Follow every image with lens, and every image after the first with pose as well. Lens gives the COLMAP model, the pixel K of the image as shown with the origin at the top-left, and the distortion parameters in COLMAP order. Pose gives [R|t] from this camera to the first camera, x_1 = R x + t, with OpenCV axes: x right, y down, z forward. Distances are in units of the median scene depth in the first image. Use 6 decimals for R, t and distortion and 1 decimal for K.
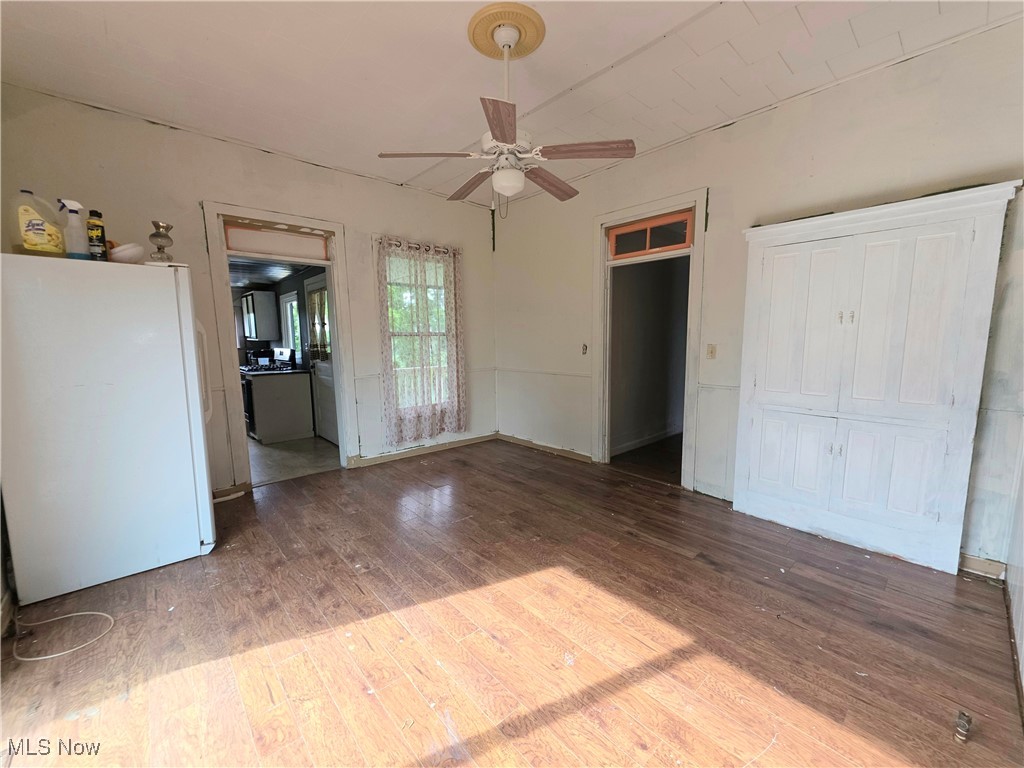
lens RADIAL K [[411.1, 0, 512.1], [0, 411.1, 385.3], [0, 0, 1]] dist [-0.000044, -0.000047]
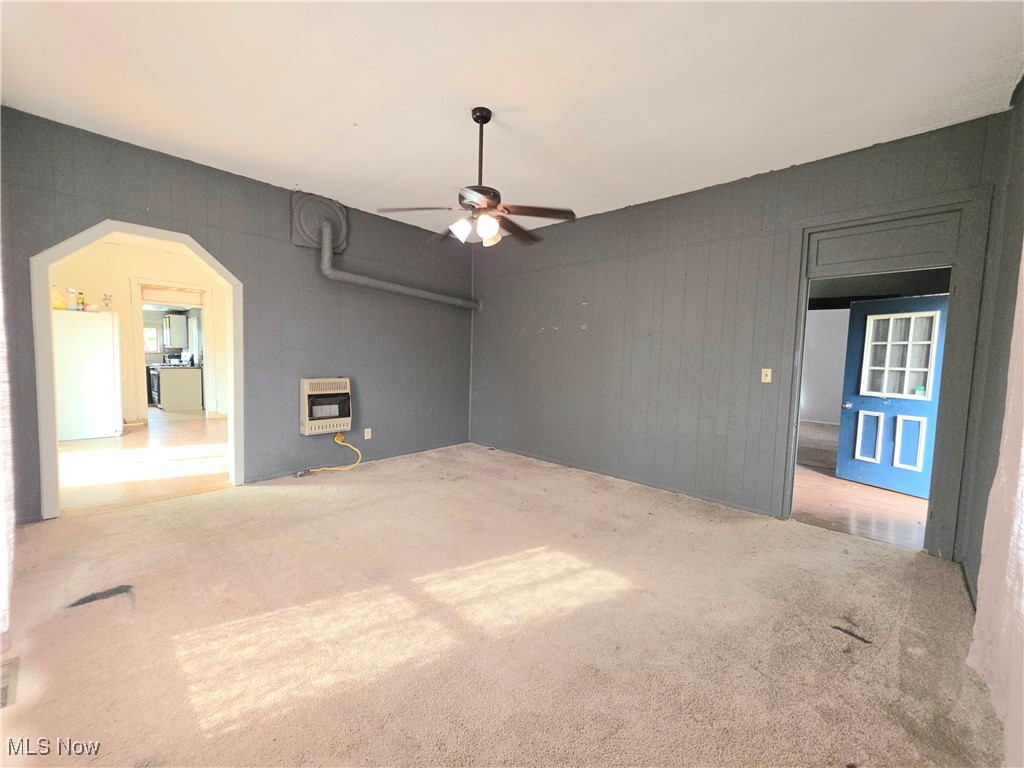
lens RADIAL K [[411.1, 0, 511.2], [0, 411.1, 385.0], [0, 0, 1]] dist [-0.000044, -0.000047]
pose [[0.995902, 0.030748, 0.085054, 0.940025], [-0.026266, 0.998232, -0.053321, 0.143155], [-0.086543, 0.050868, 0.994949, -1.128200]]
